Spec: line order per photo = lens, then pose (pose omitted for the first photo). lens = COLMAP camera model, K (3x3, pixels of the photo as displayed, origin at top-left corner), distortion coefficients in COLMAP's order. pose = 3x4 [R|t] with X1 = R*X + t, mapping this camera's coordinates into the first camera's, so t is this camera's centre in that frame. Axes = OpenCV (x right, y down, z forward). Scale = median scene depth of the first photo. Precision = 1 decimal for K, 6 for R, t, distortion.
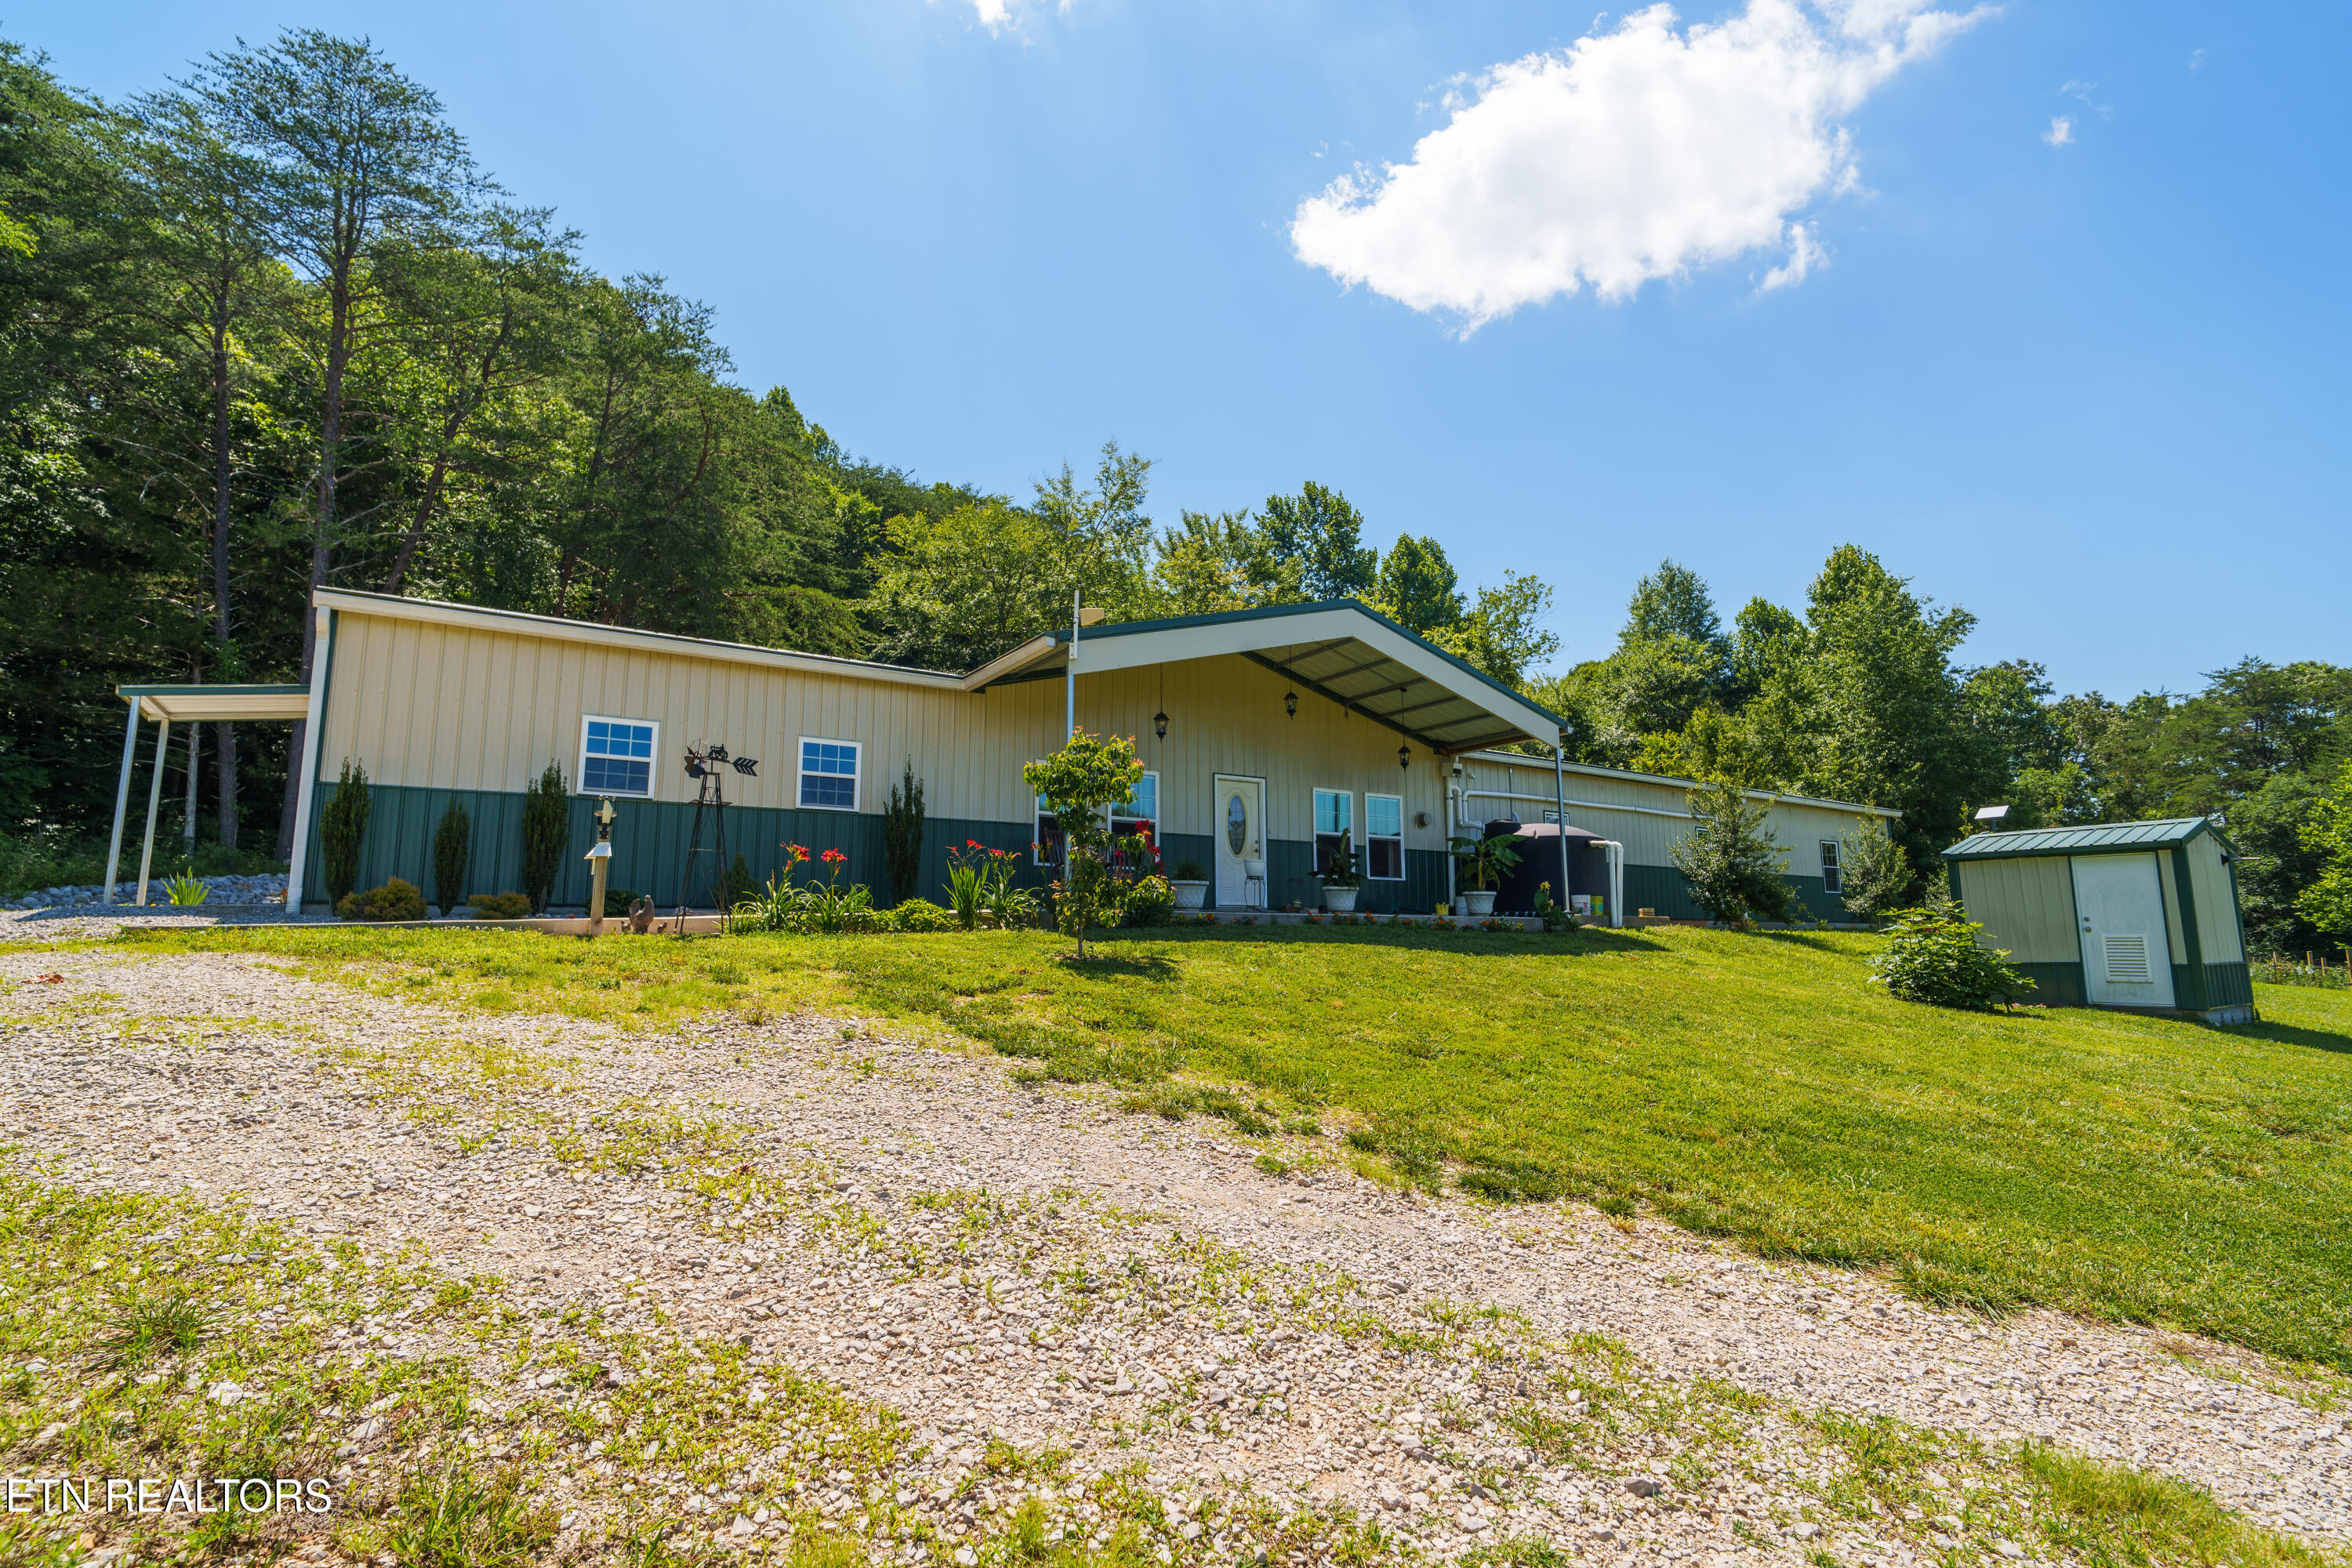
lens RADIAL K [[1093.9, 0, 1179.5], [0, 1093.9, 779.7], [0, 0, 1]] dist [0.002232, 0.000461]
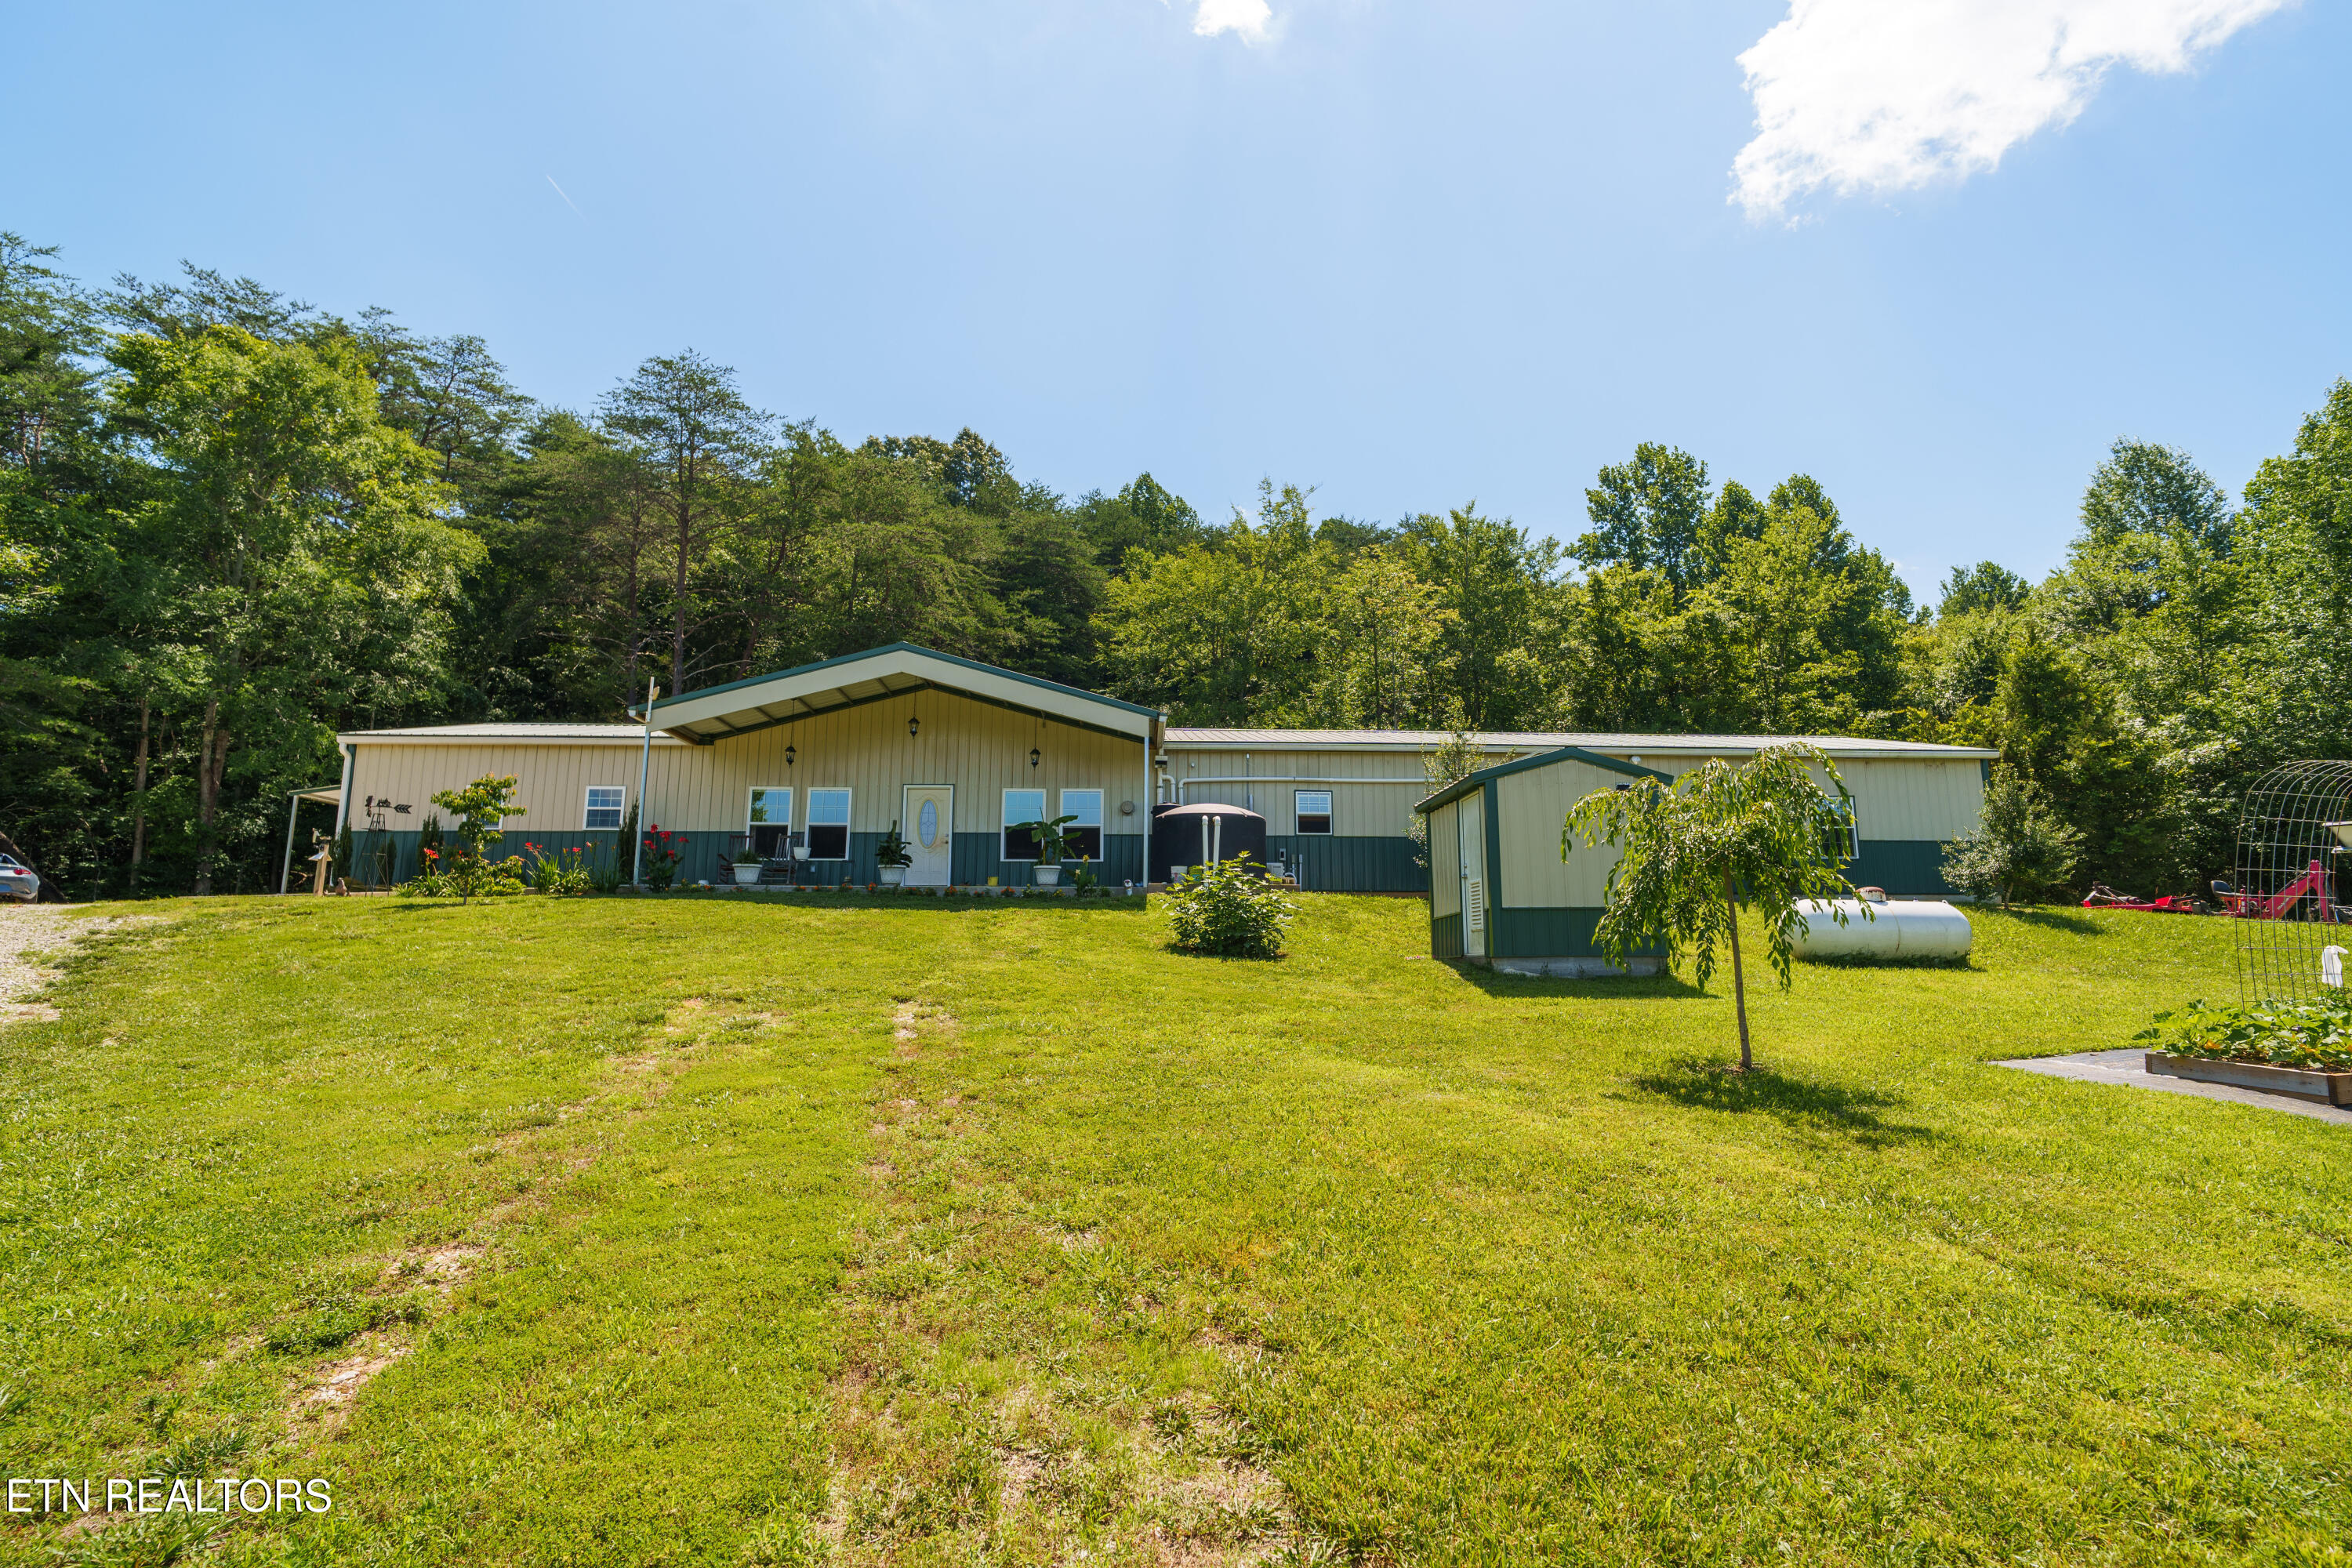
lens RADIAL K [[1093.9, 0, 1193.9], [0, 1093.9, 783.0], [0, 0, 1]] dist [0.002232, 0.000461]
pose [[0.863196, -0.083126, -0.497979, 0.916155], [0.077052, 0.996488, -0.032778, 0.058374], [0.498955, -0.010076, 0.866570, 0.027311]]
